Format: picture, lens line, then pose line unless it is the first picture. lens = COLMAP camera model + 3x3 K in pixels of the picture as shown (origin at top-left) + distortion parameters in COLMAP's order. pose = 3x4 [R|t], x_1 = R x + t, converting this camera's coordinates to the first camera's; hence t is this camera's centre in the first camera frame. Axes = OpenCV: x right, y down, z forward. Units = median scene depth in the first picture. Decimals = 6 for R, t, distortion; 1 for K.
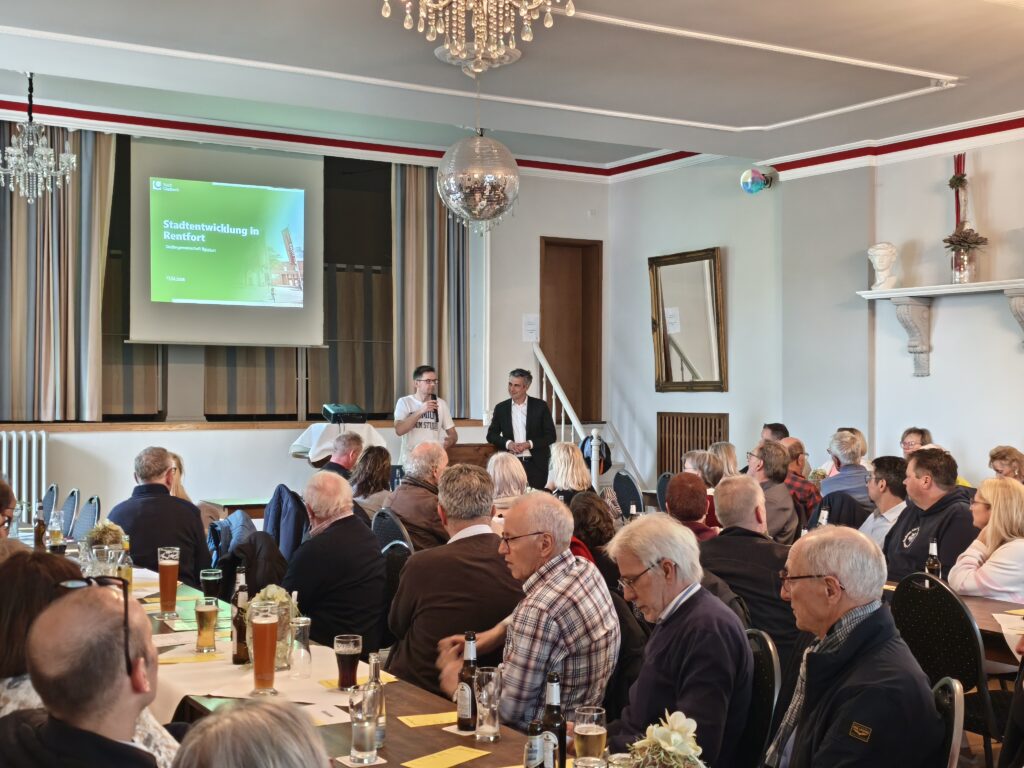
lens RADIAL K [[1364.7, 0, 512.0], [0, 1364.7, 390.4], [0, 0, 1]] dist [0.073572, 0.000000]
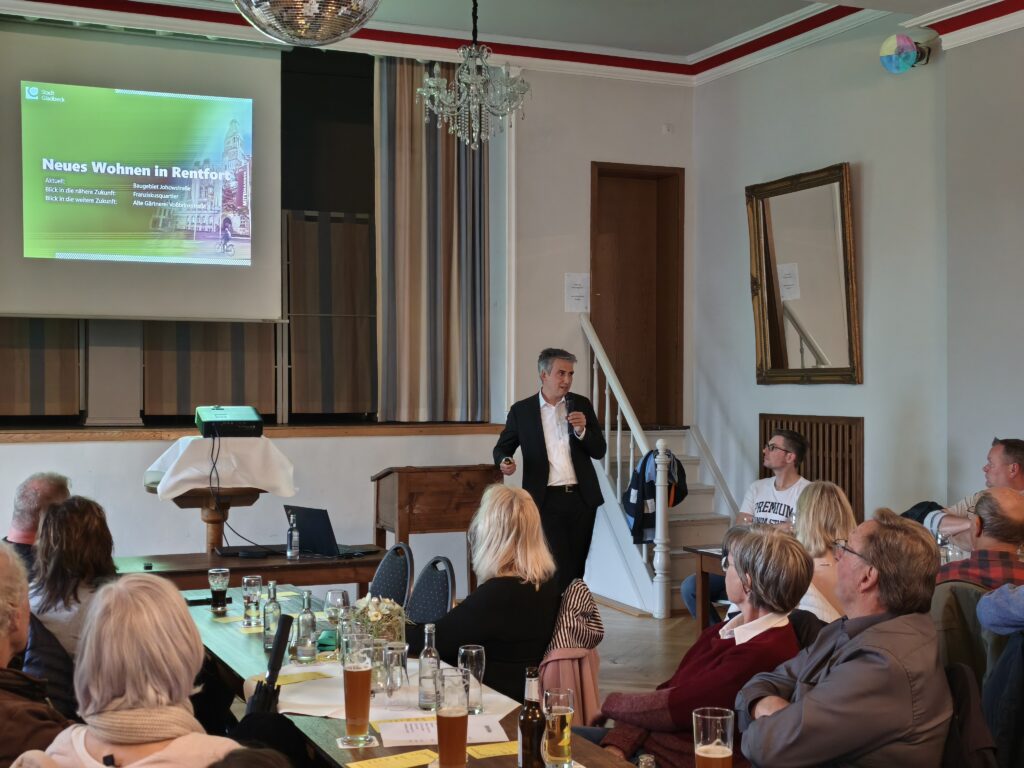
lens RADIAL K [[1364.7, 0, 506.5], [0, 1364.7, 380.2], [0, 0, 1]] dist [0.073572, 0.000000]
pose [[0.992349, -0.002225, -0.123447, 0.067487], [0.002417, 0.999996, 0.001411, -0.002158], [0.123444, -0.001698, 0.992350, 0.316060]]
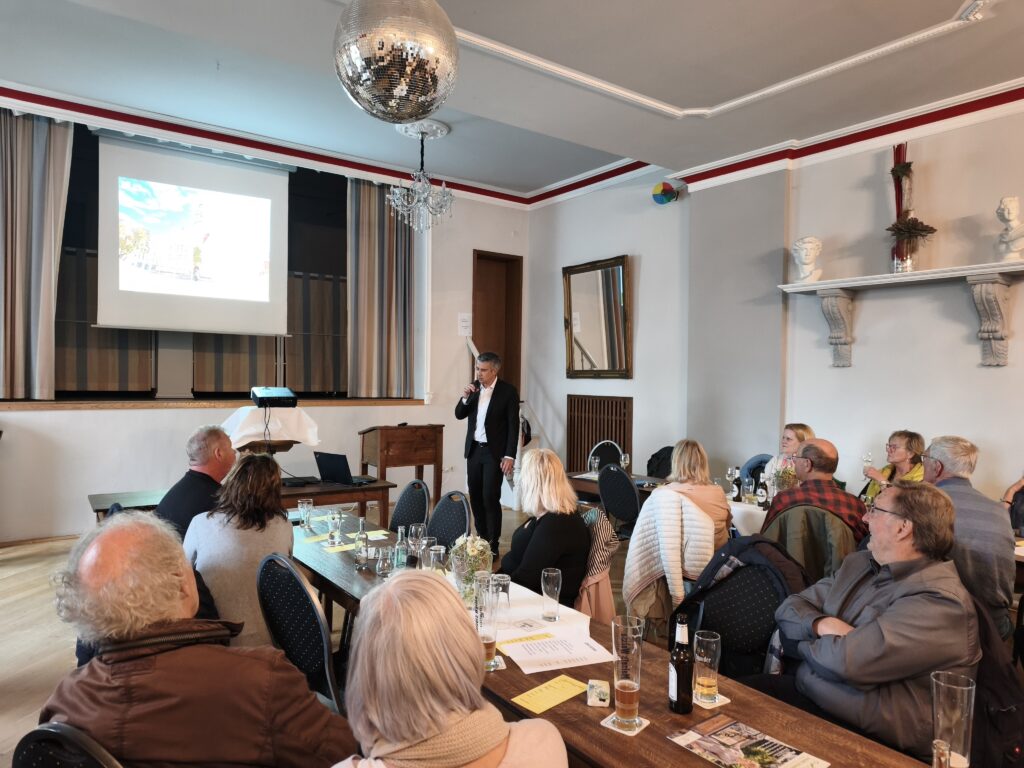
lens RADIAL K [[682.7, 0, 505.1], [0, 682.7, 386.1], [0, 0, 1]] dist [0.038987, -0.042253]
pose [[0.996715, 0.011834, 0.080114, 0.001694], [-0.013123, 0.999792, 0.015588, -0.000437], [-0.079913, -0.016588, 0.996664, 0.407906]]
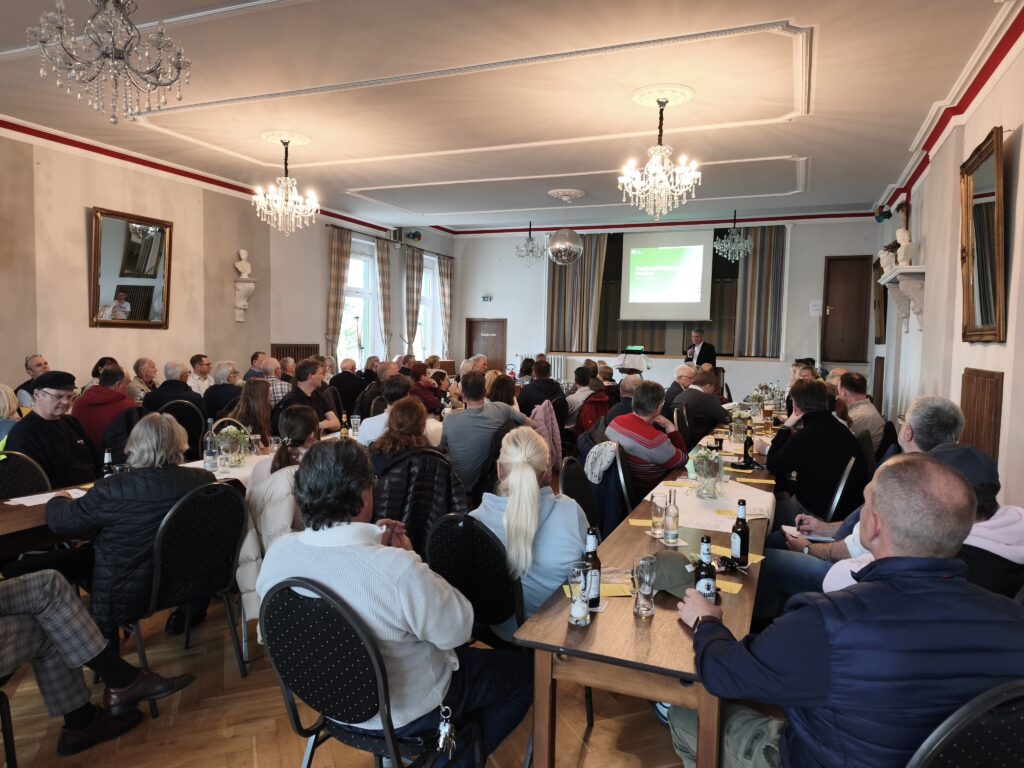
lens RADIAL K [[682.7, 0, 507.6], [0, 682.7, 391.5], [0, 0, 1]] dist [0.038987, -0.042253]
pose [[0.587244, 0.068338, -0.806520, 0.545767], [-0.017923, 0.997283, 0.071452, 0.006946], [0.809211, -0.027504, 0.586874, 0.136049]]
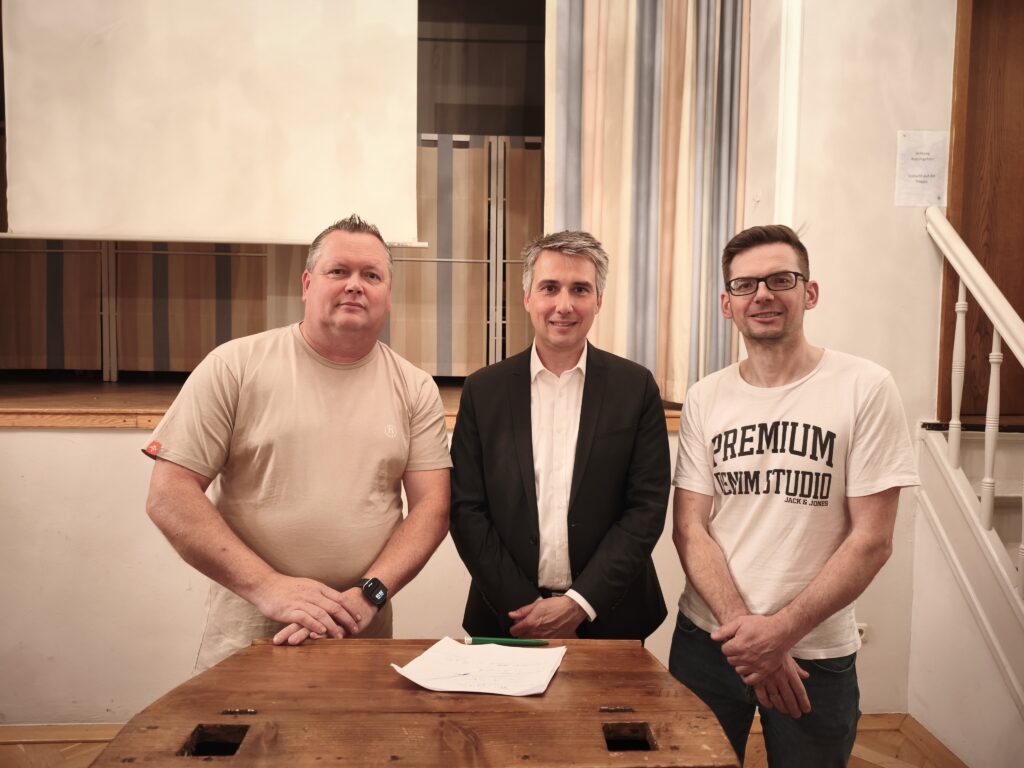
lens RADIAL K [[682.7, 0, 518.2], [0, 682.7, 389.4], [0, 0, 1]] dist [0.038987, -0.042253]
pose [[0.885878, 0.037516, -0.462399, 0.005930], [-0.010115, 0.998050, 0.061596, 0.003685], [0.463808, -0.049889, 0.884530, 0.821685]]
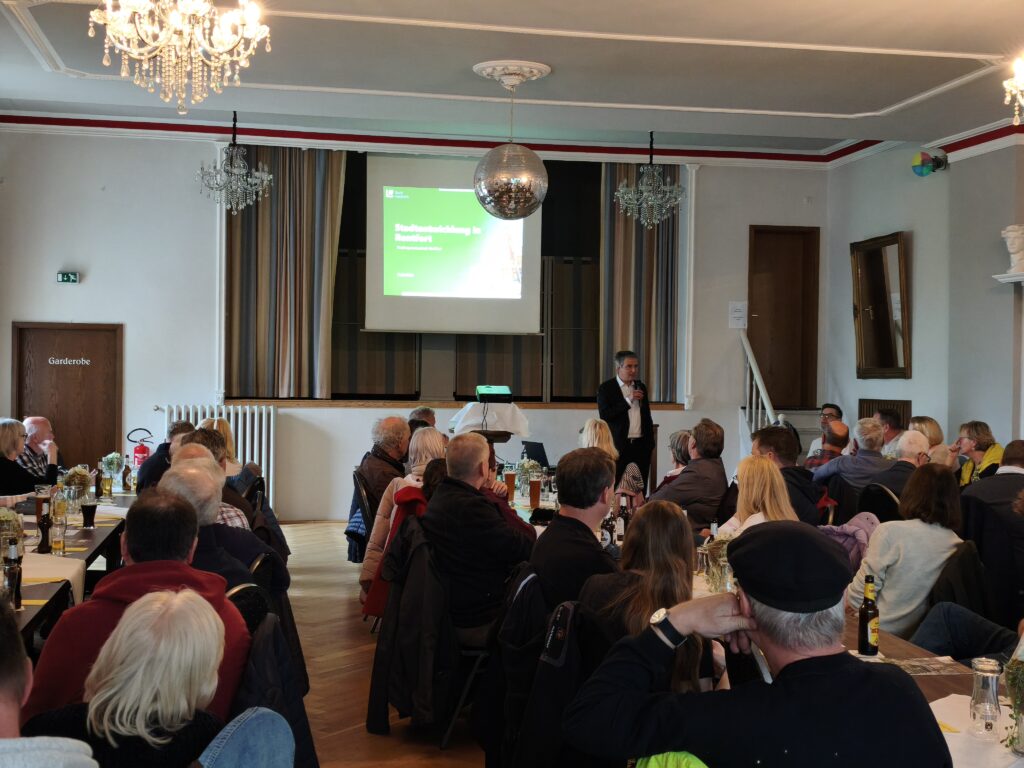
lens RADIAL K [[1364.7, 0, 504.2], [0, 1364.7, 386.8], [0, 0, 1]] dist [0.073572, 0.000000]
pose [[0.934619, 0.010628, -0.355491, 0.227492], [-0.008450, 0.999935, 0.007678, 0.001935], [0.355549, -0.004172, 0.934648, -0.027574]]
